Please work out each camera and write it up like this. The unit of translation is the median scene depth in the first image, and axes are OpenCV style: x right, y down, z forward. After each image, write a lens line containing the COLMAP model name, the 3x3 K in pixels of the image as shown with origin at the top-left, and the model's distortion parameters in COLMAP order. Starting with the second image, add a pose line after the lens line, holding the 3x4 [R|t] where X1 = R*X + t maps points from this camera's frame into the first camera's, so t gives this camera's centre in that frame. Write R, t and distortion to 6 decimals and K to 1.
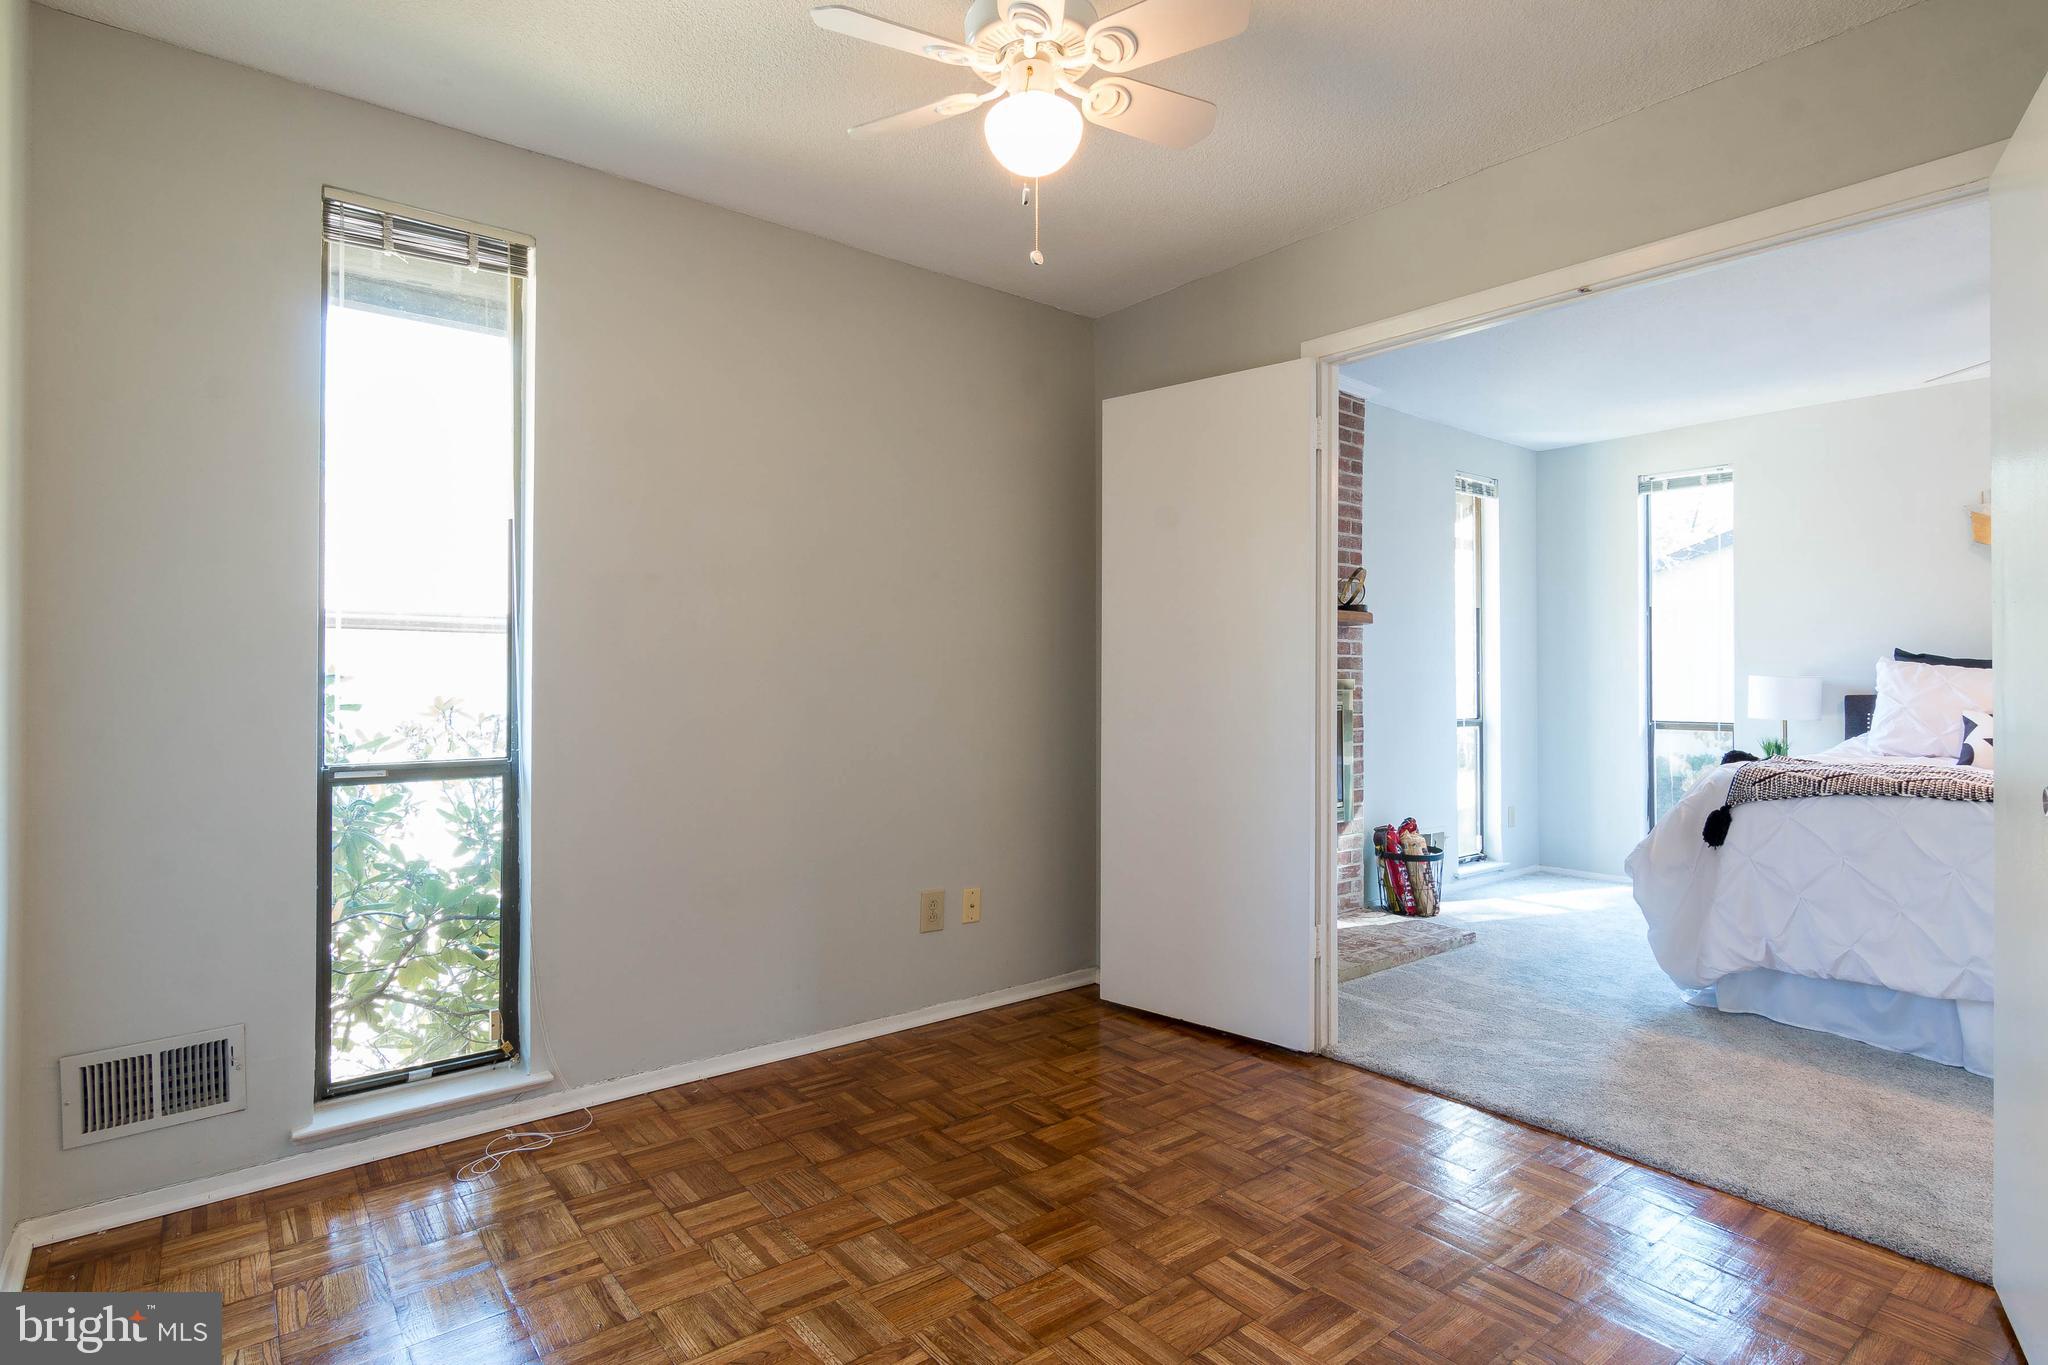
lens RADIAL K [[1035.2, 0, 1027.7], [0, 1035.2, 678.4], [0, 0, 1]] dist [0.002735, 0.000437]
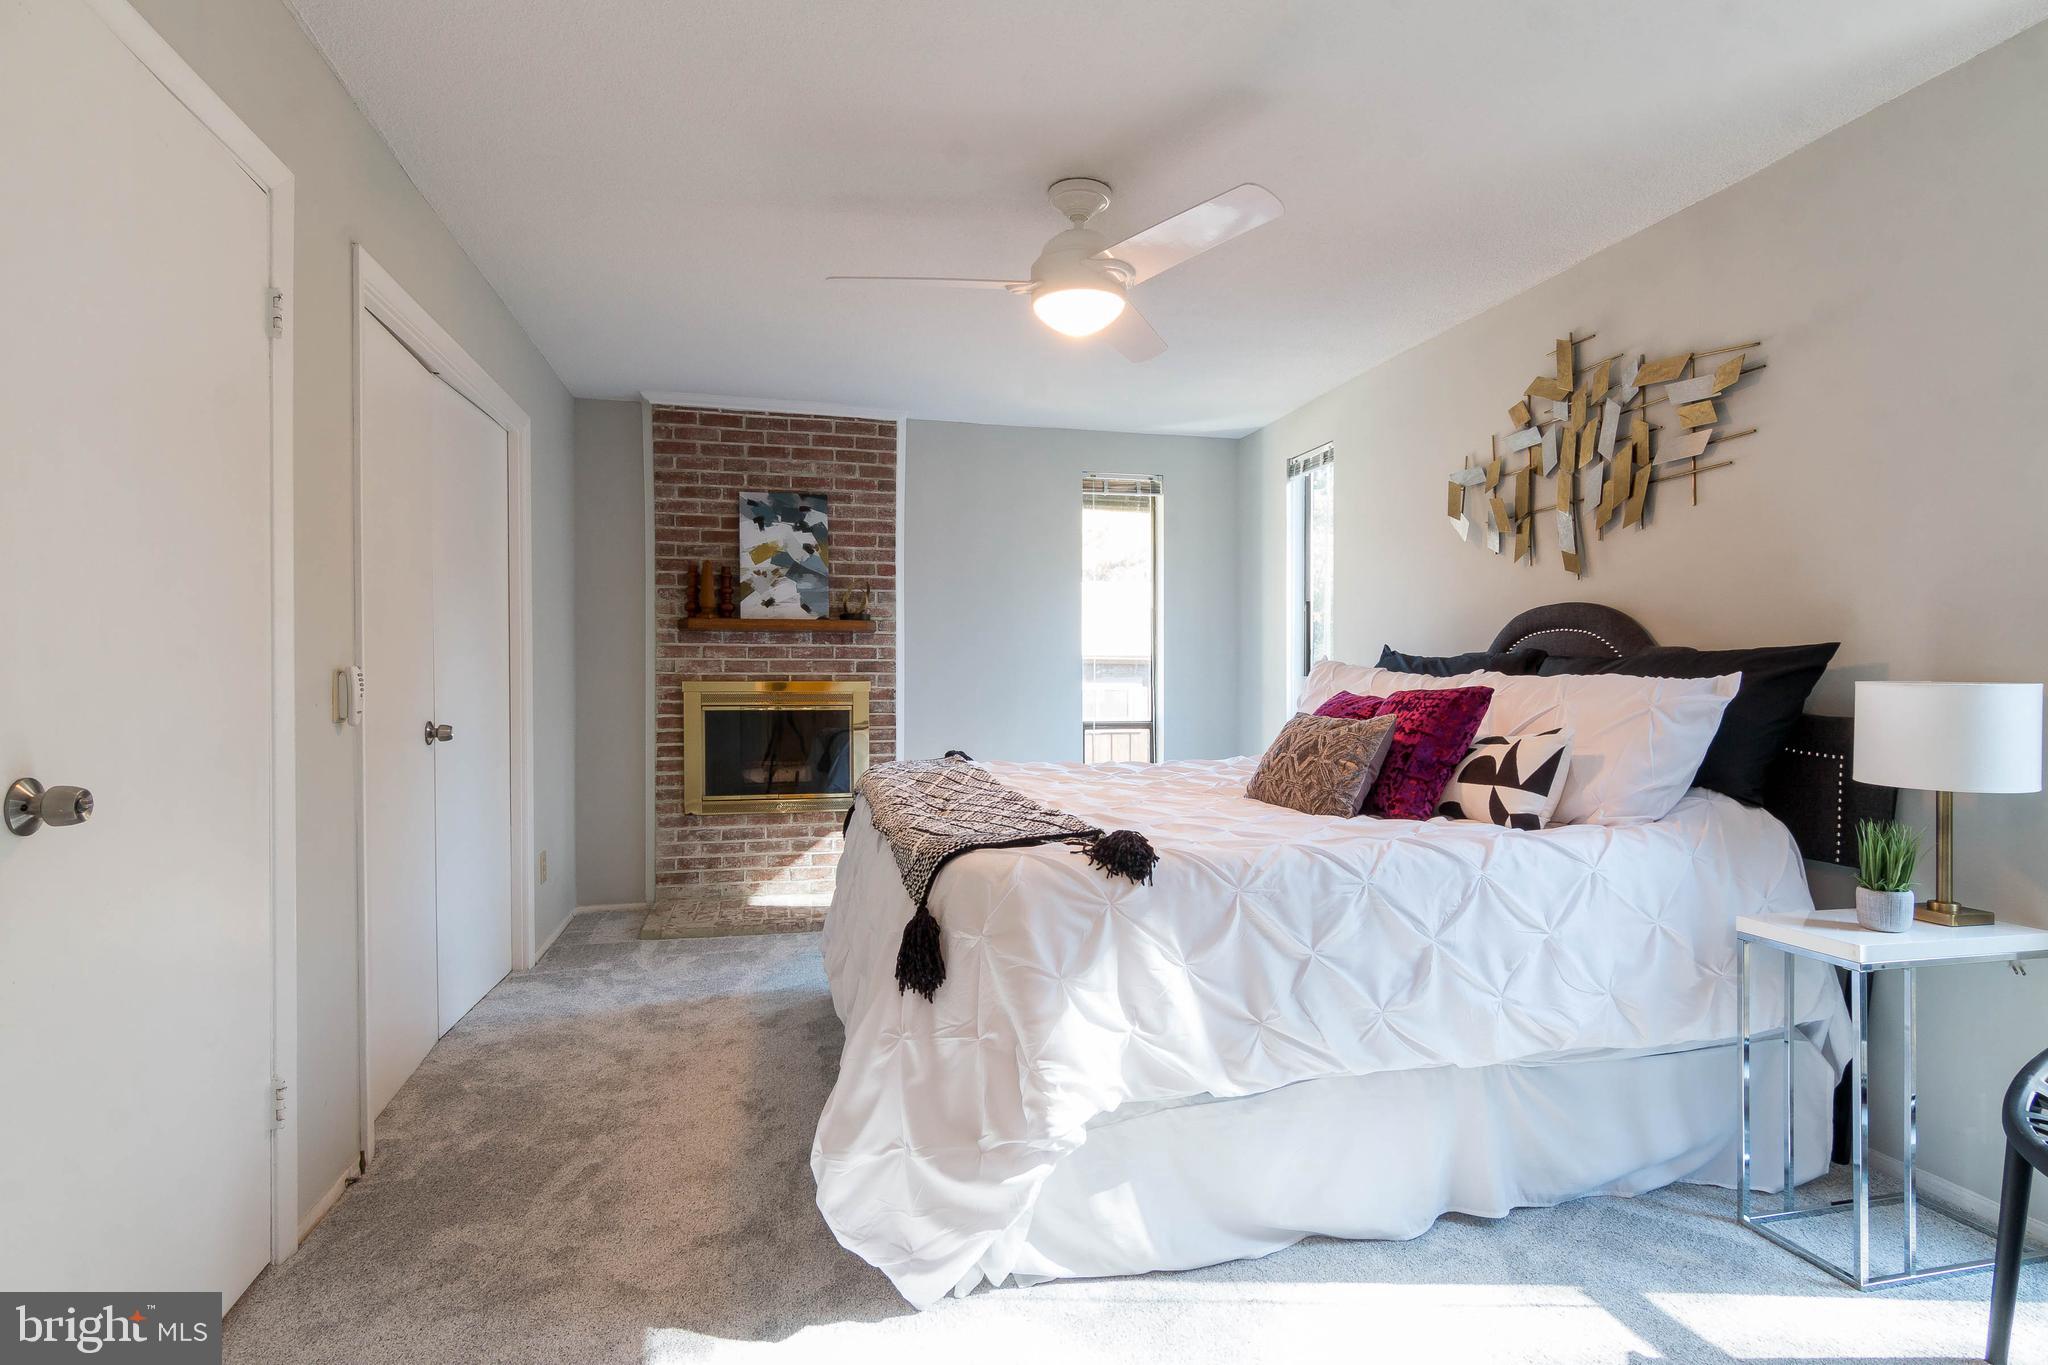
lens RADIAL K [[1035.2, 0, 1018.7], [0, 1035.2, 683.3], [0, 0, 1]] dist [0.002735, 0.000437]
pose [[0.897758, 0.001035, -0.440488, 0.915194], [0.000200, 0.999996, 0.002757, 0.000039], [0.440489, -0.002563, 0.897754, 0.087032]]
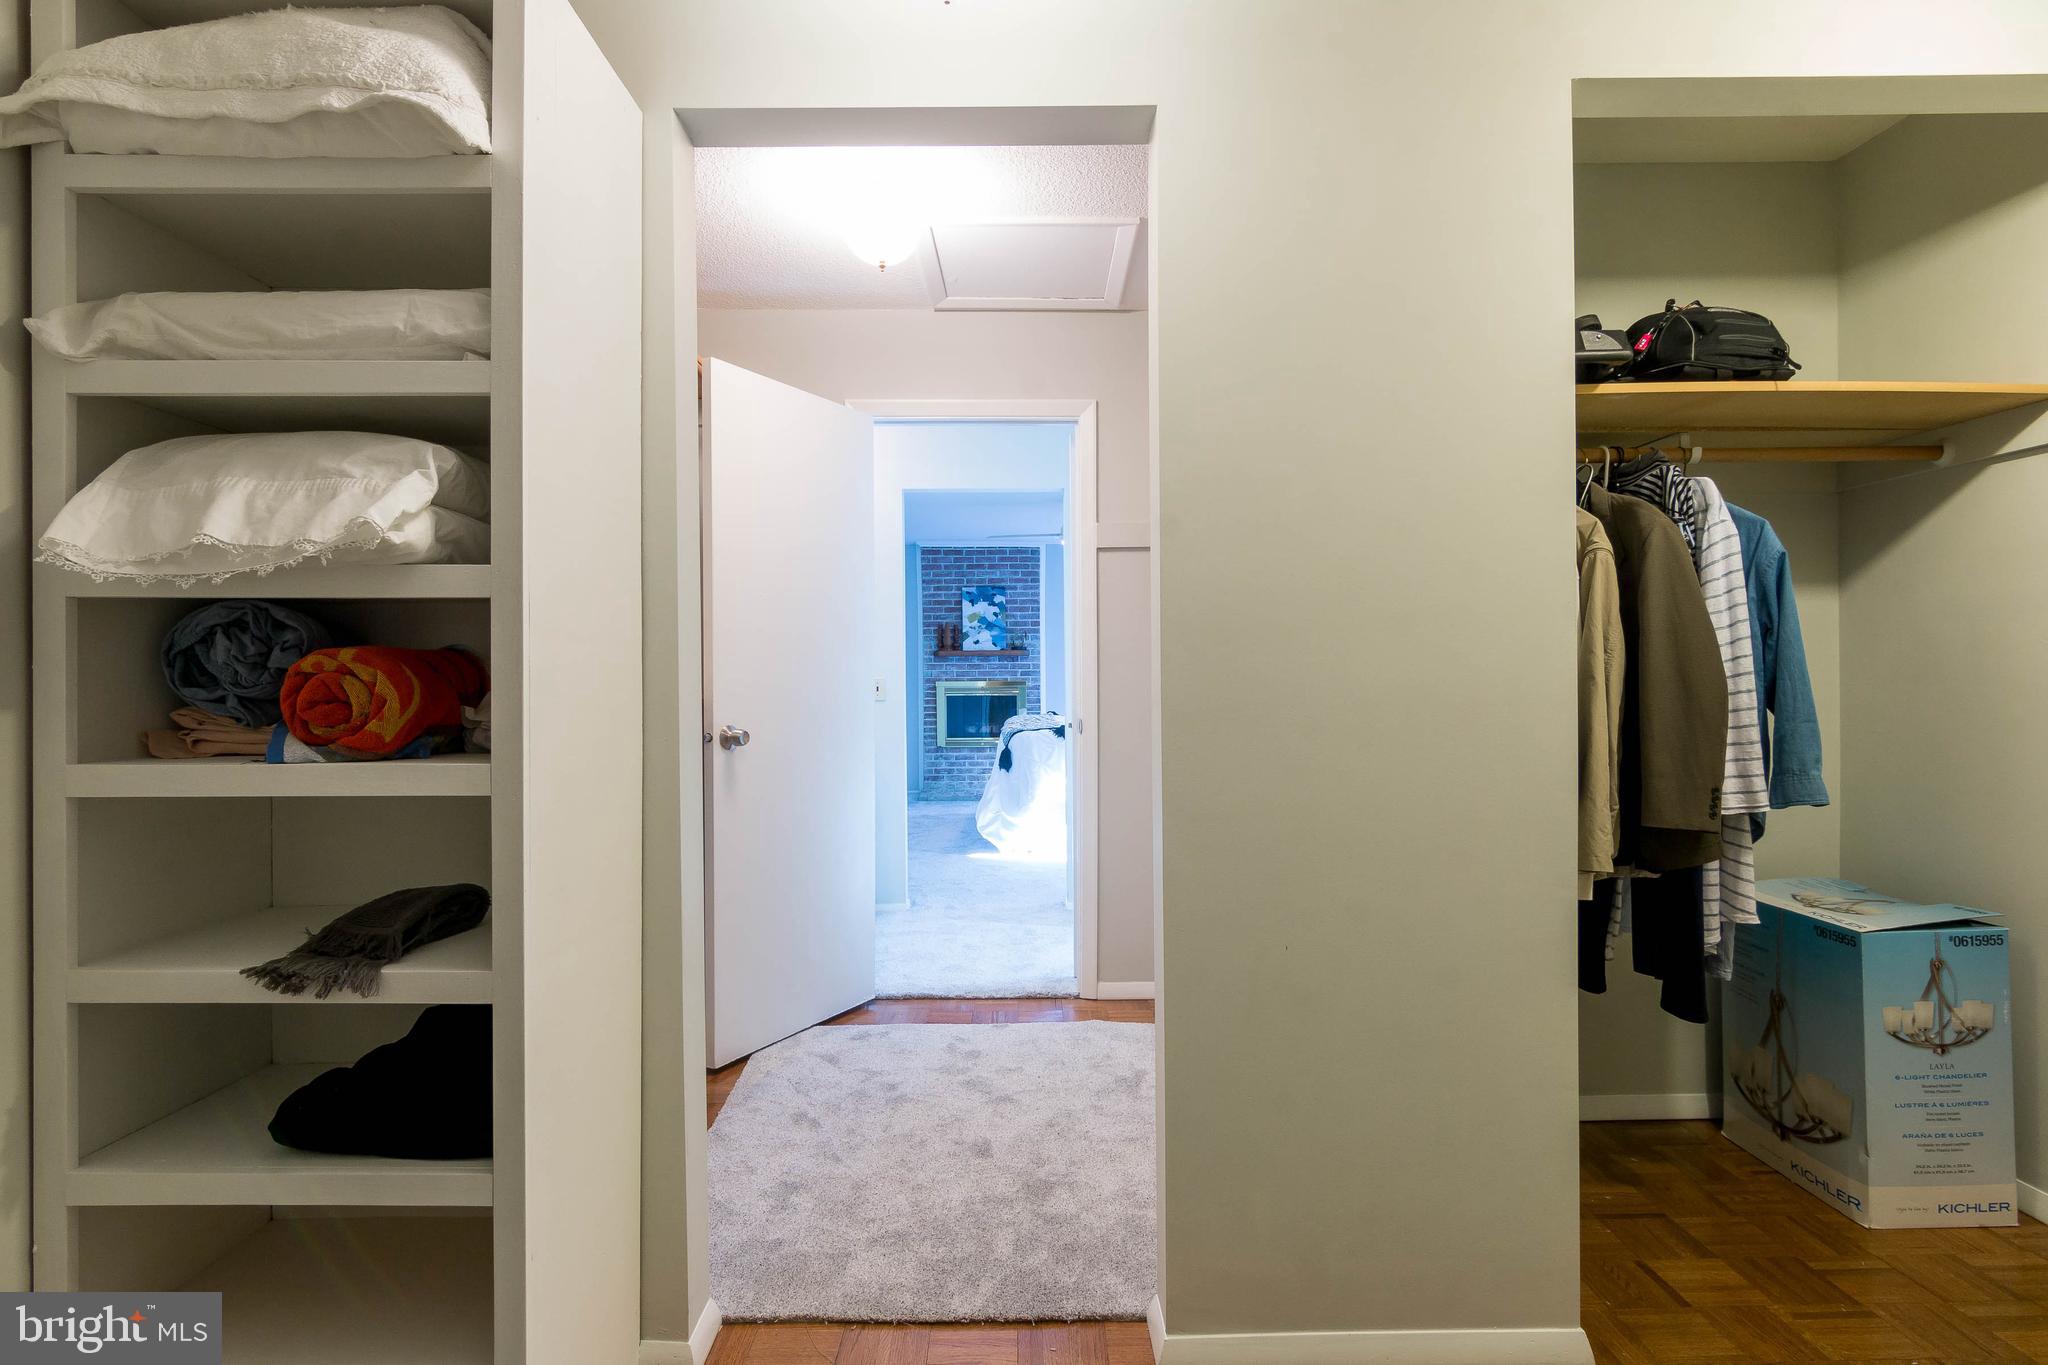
lens RADIAL K [[1035.2, 0, 1018.6], [0, 1035.2, 677.6], [0, 0, 1]] dist [0.002735, 0.000437]
pose [[0.777630, -0.006186, -0.628691, 1.612947], [0.007678, 0.999970, -0.000343, -0.004968], [0.628675, -0.004561, 0.777655, -0.664007]]
